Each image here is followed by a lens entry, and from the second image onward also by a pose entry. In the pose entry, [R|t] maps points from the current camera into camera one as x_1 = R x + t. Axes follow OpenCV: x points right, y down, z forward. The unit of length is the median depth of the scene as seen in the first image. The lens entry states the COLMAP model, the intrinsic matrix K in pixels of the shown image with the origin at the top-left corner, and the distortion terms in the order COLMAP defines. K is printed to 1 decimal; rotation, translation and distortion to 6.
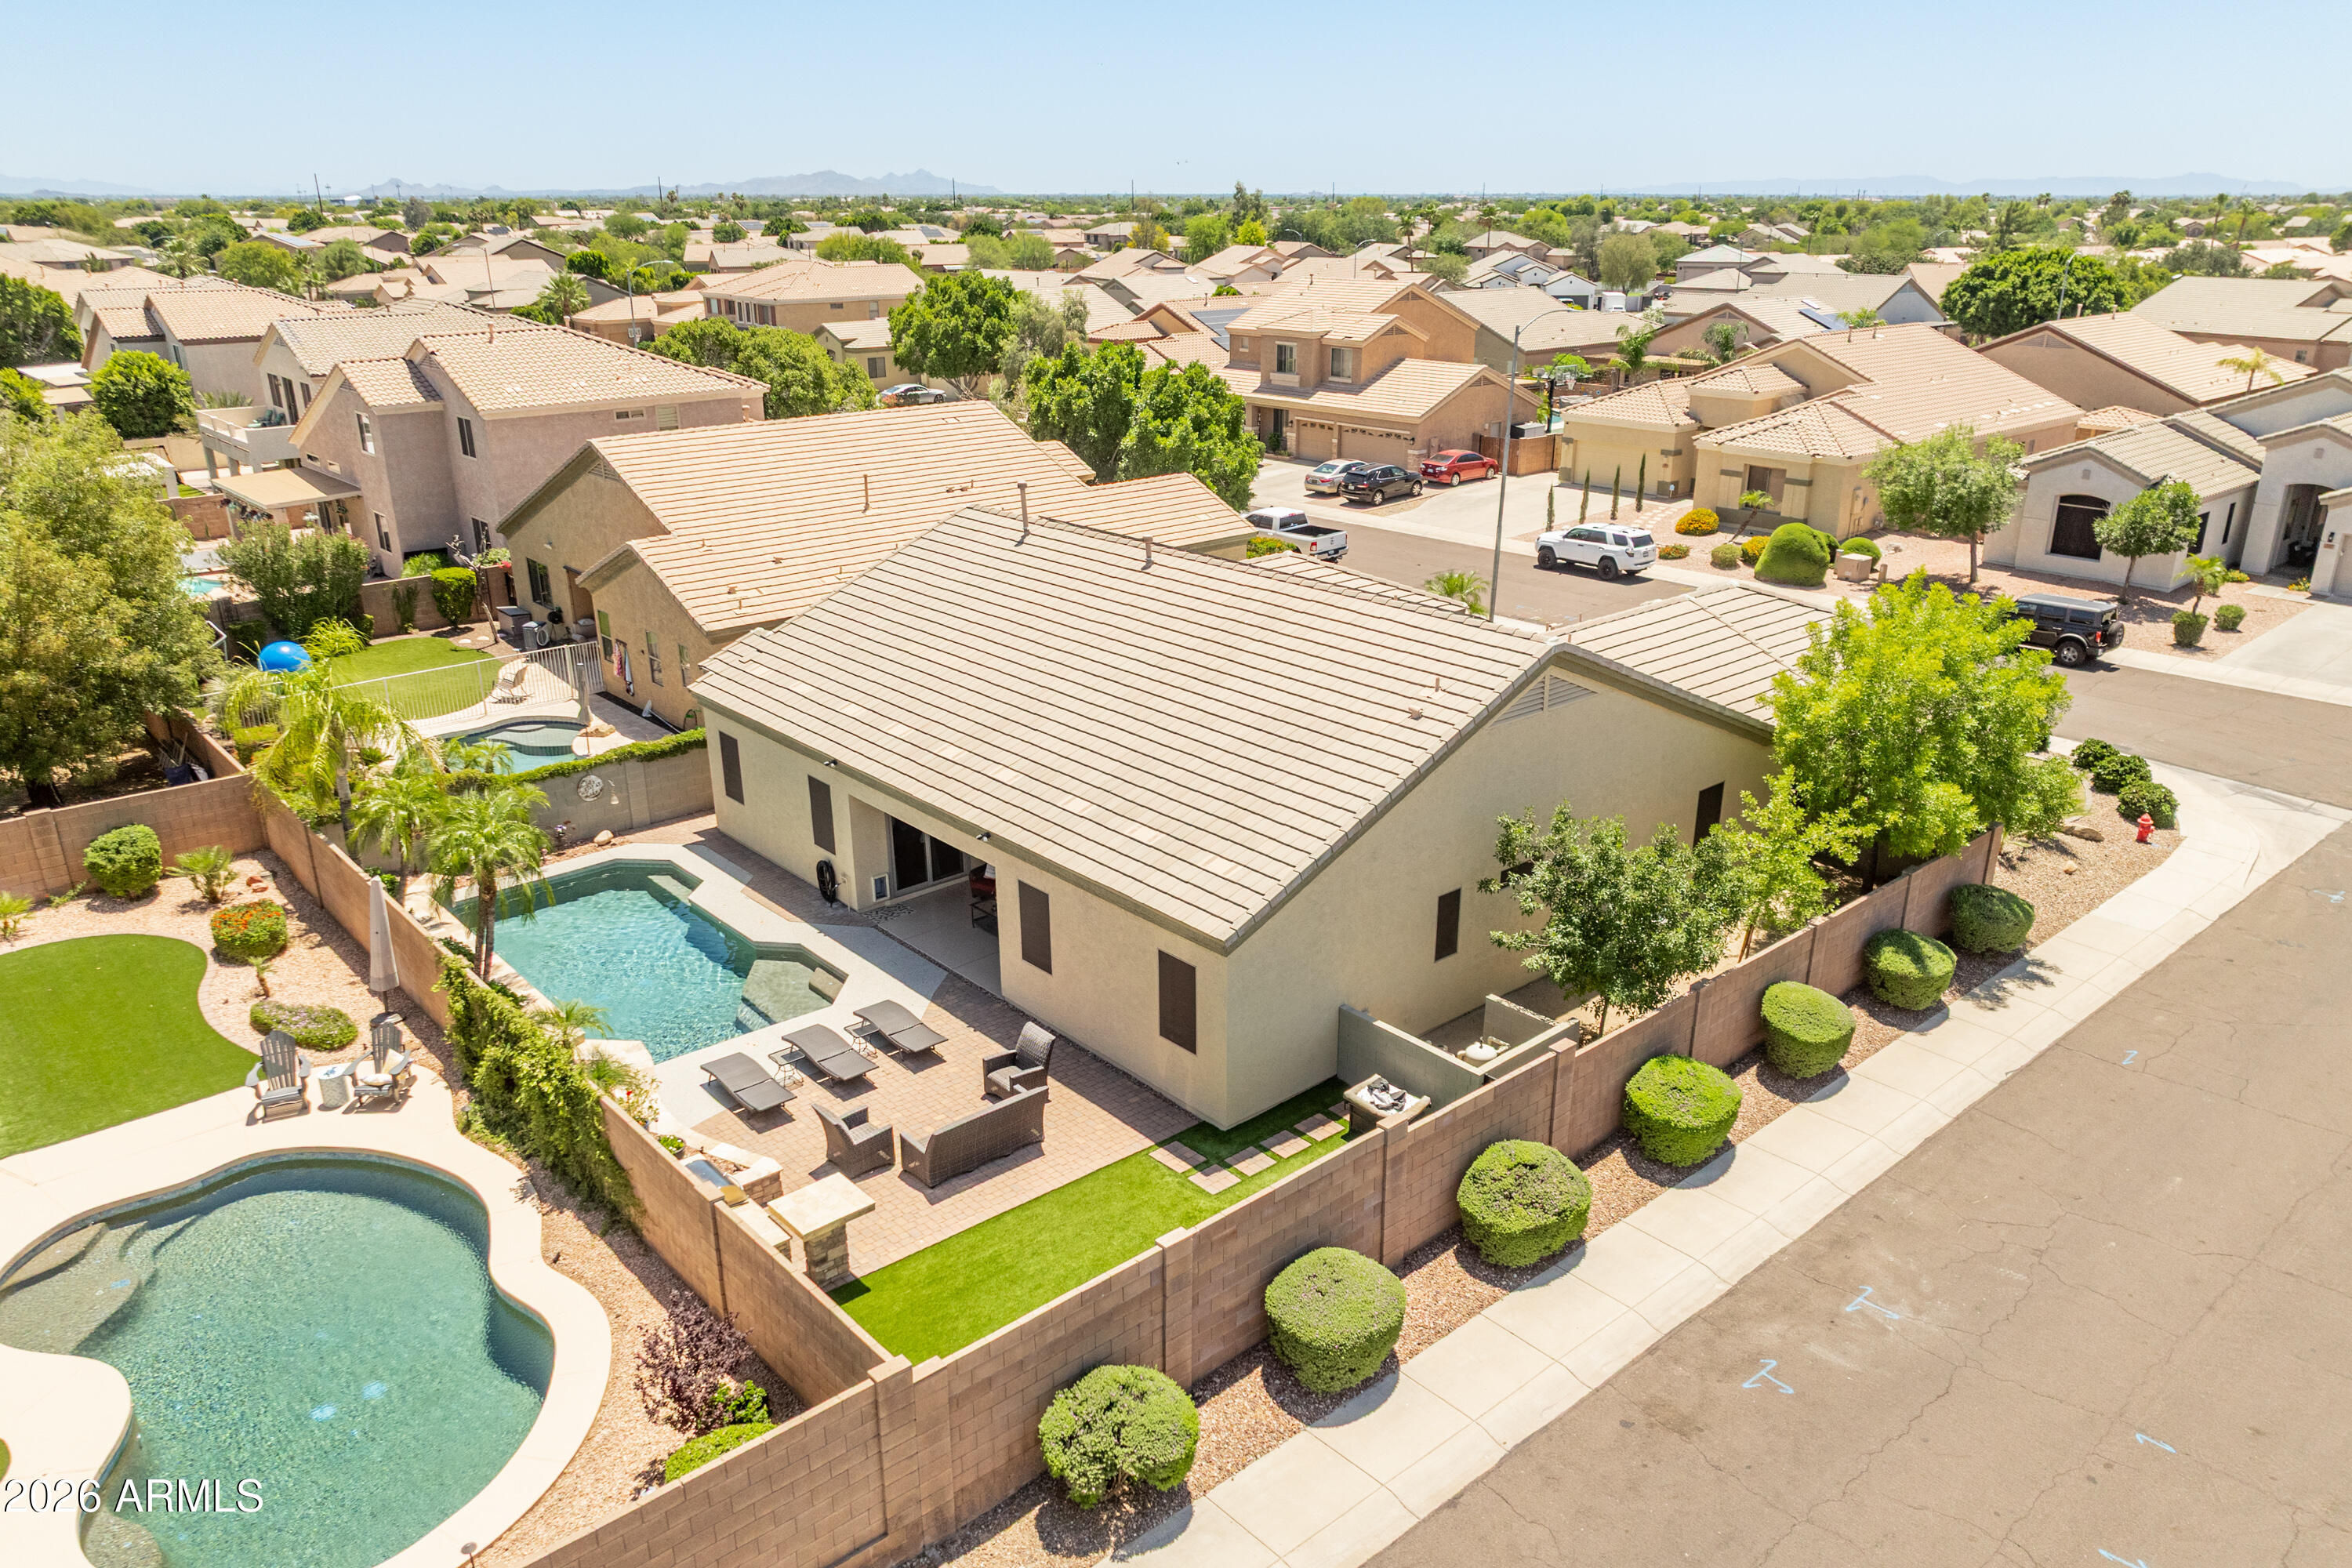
lens RADIAL K [[1647.8, 0, 1189.4], [0, 1647.8, 812.3], [0, 0, 1]] dist [-0.009072, 0.007137]
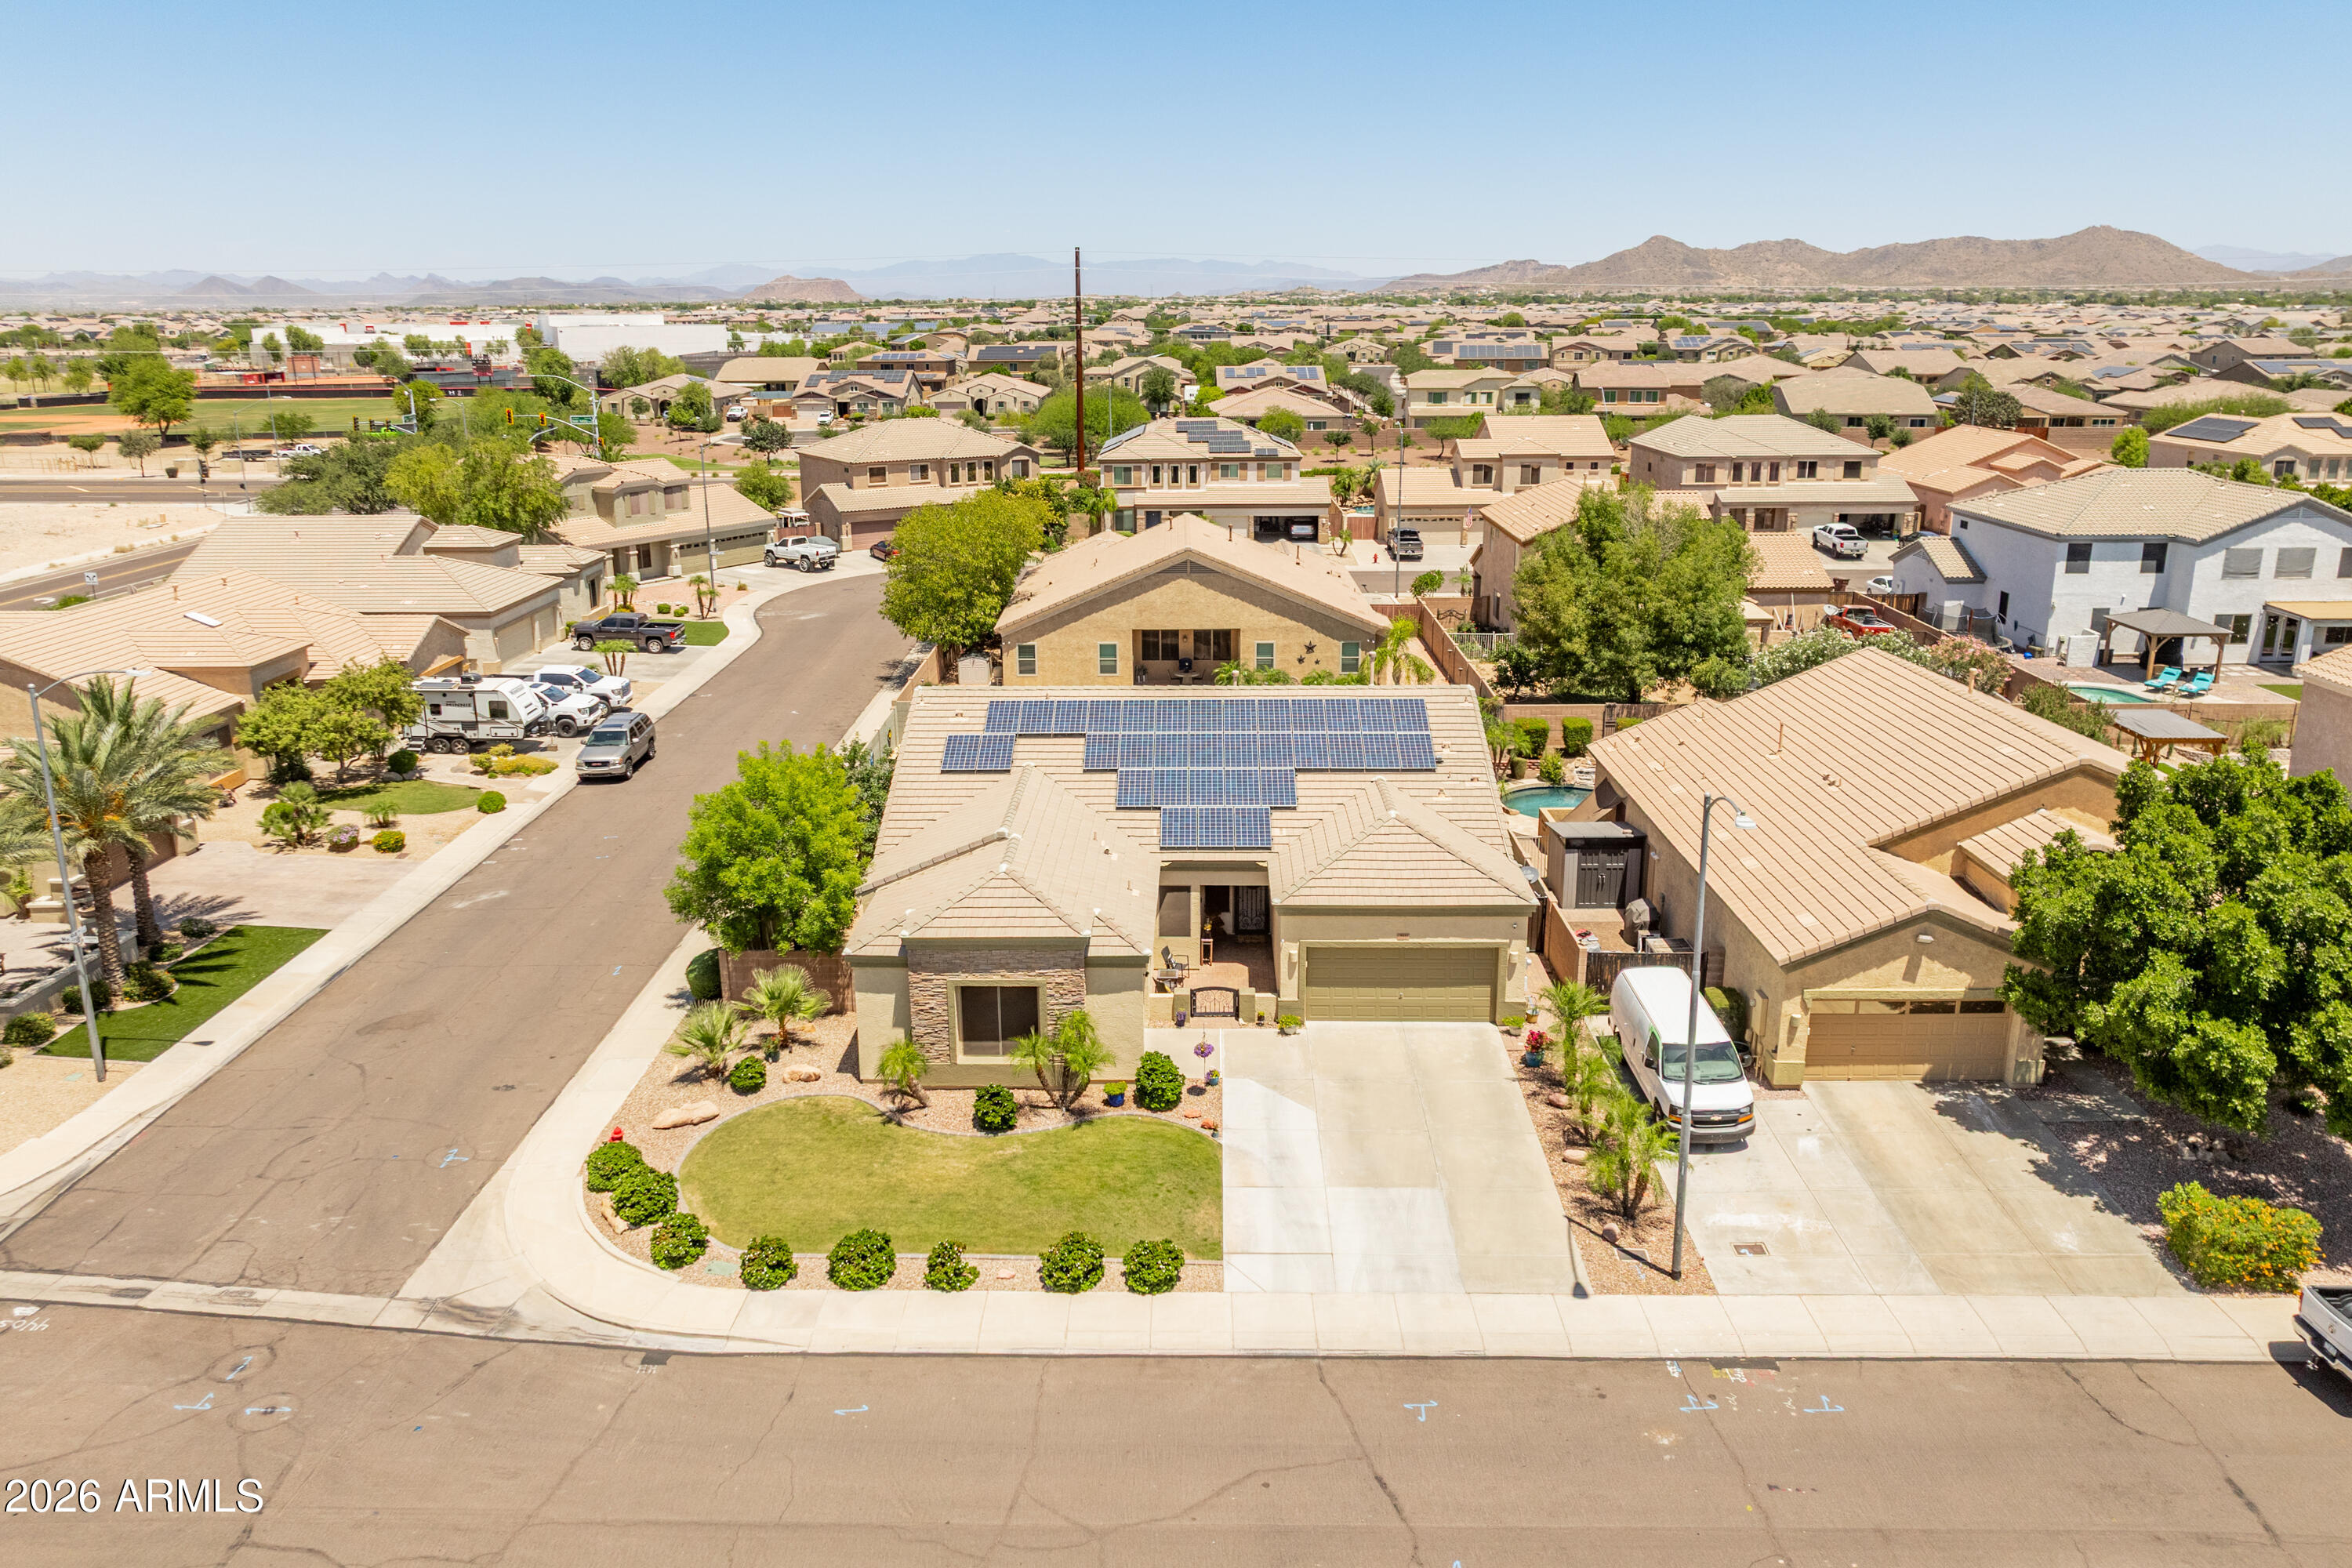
lens RADIAL K [[1647.8, 0, 1172.5], [0, 1647.8, 738.3], [0, 0, 1]] dist [-0.009072, 0.007137]
pose [[-0.674605, 0.195861, -0.711721, 1.177853], [-0.251543, 0.845459, 0.471090, -0.867002], [0.693998, 0.496828, -0.521084, 1.891126]]
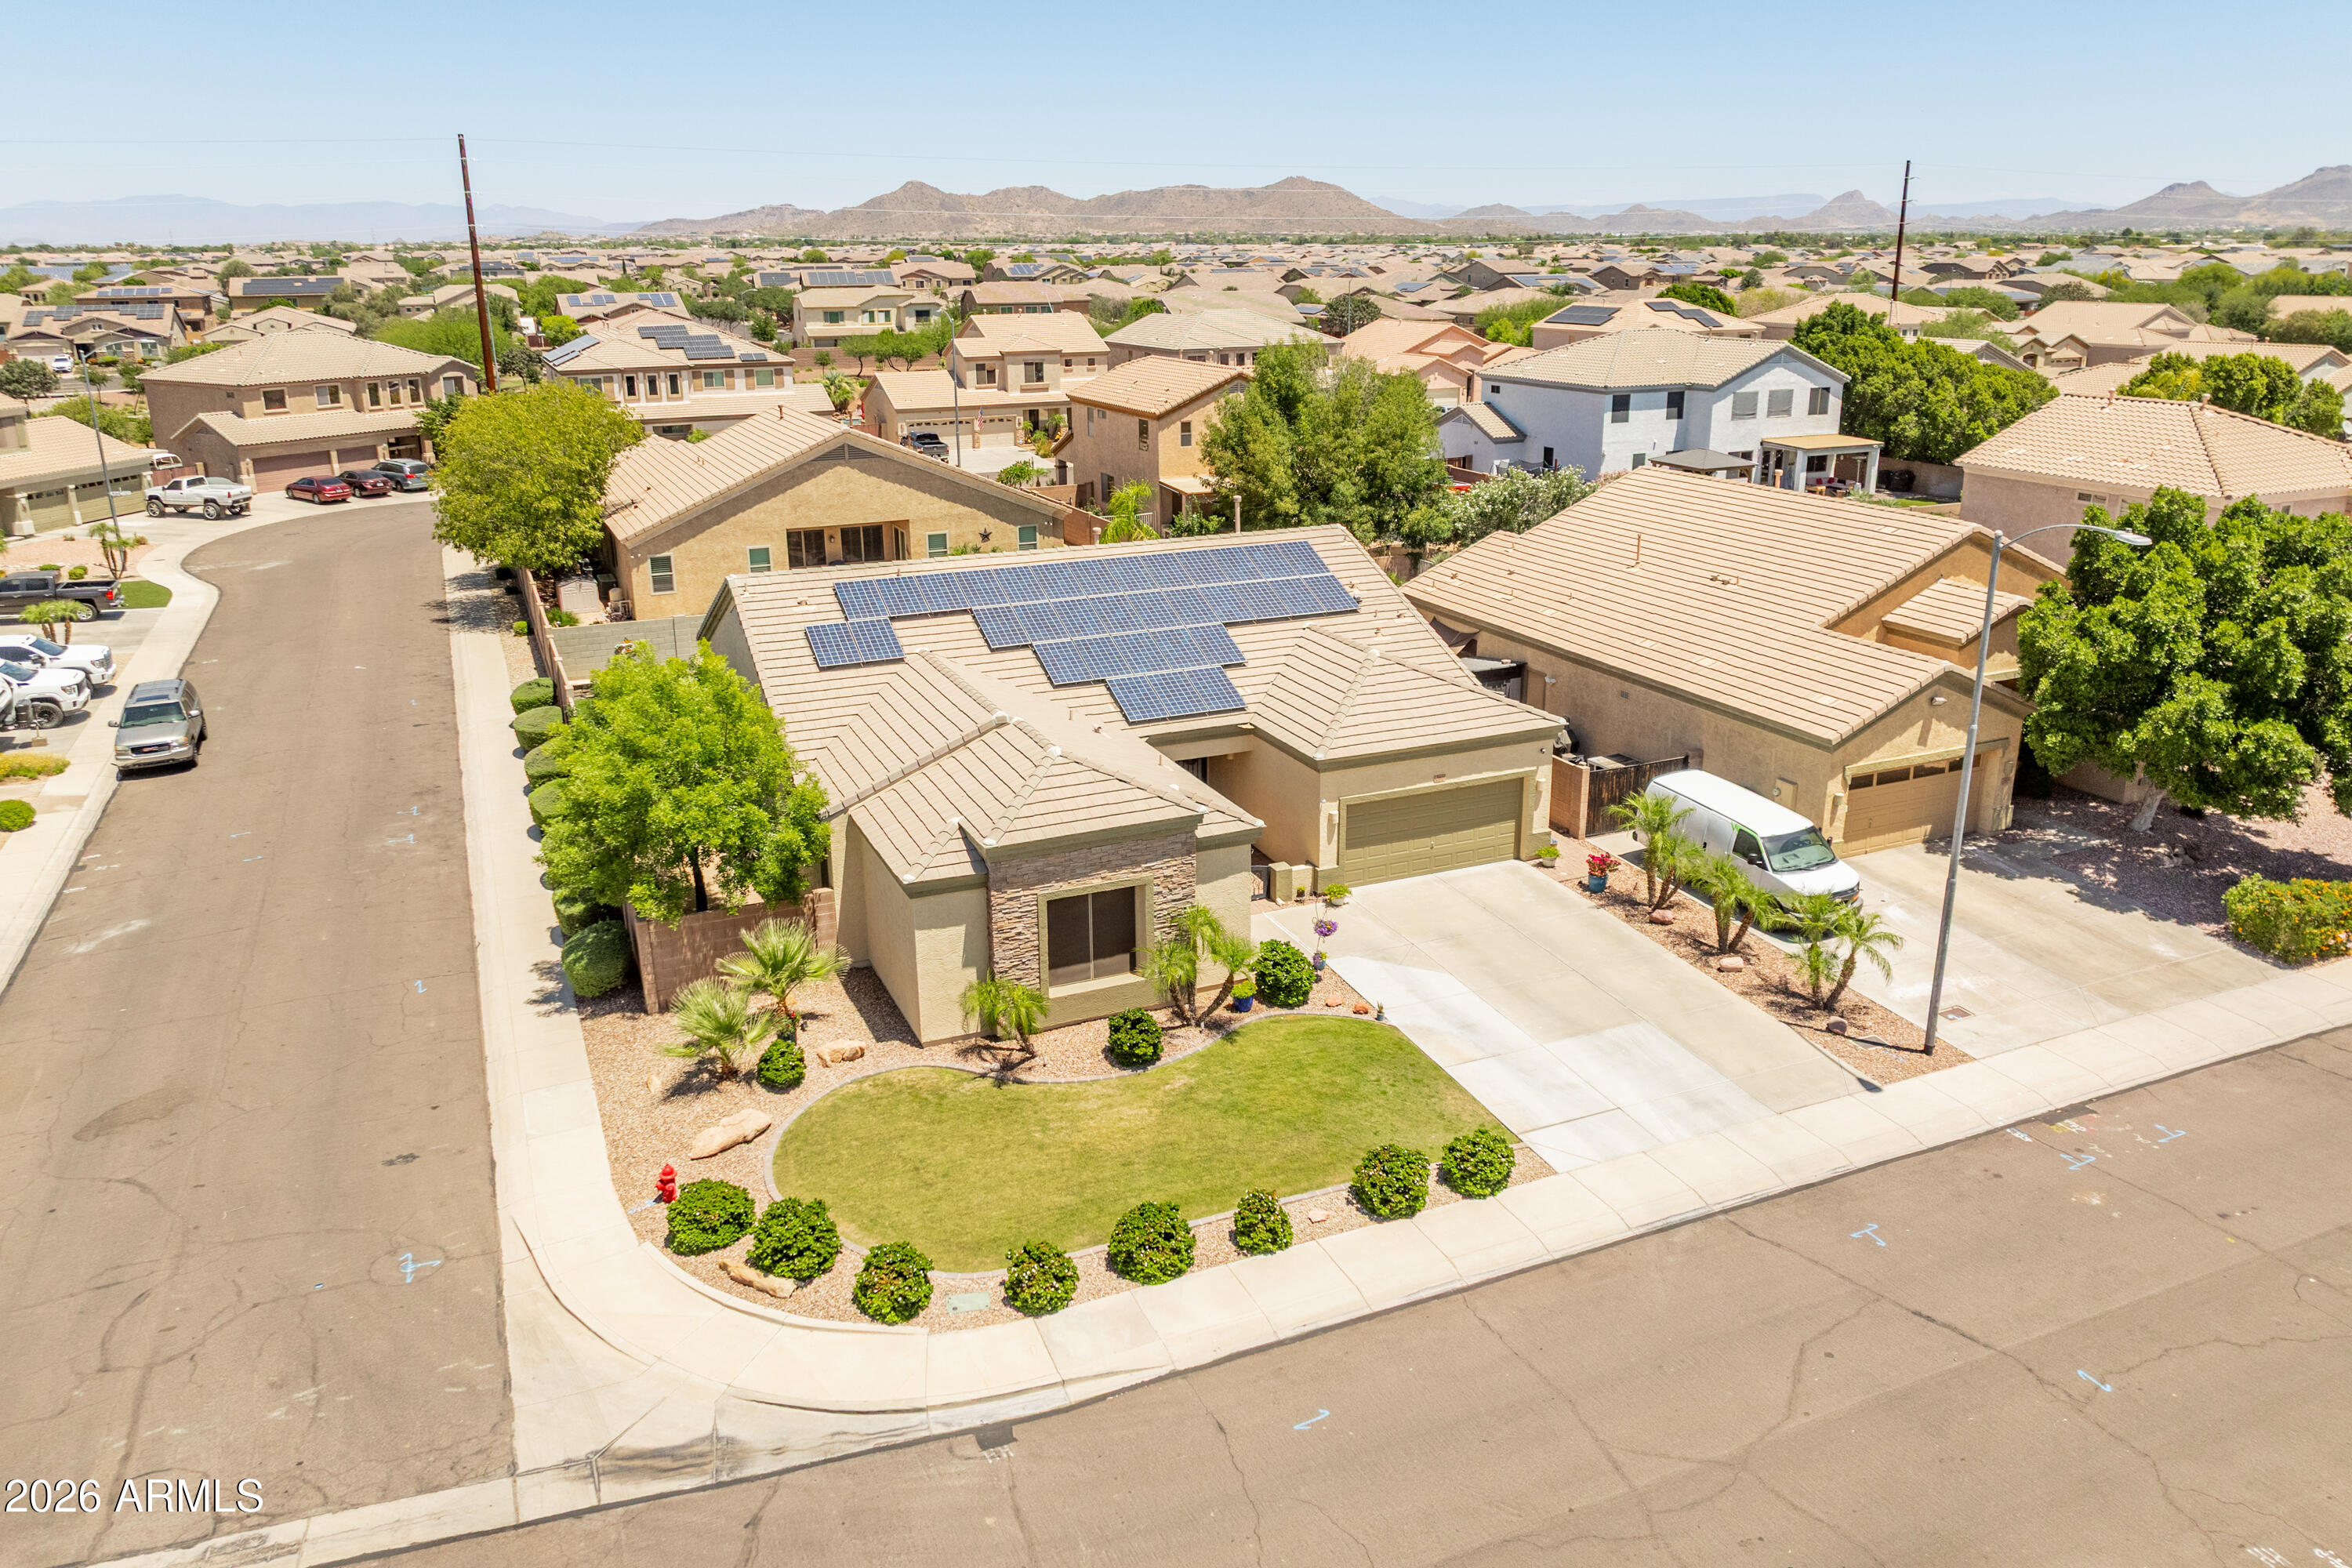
lens RADIAL K [[1647.8, 0, 1182.4], [0, 1647.8, 730.6], [0, 0, 1]] dist [-0.009072, 0.007137]
pose [[-0.302309, 0.275734, -0.912458, 1.284571], [-0.326489, 0.869394, 0.370890, -0.573742], [0.895553, 0.410031, -0.172801, 1.440264]]
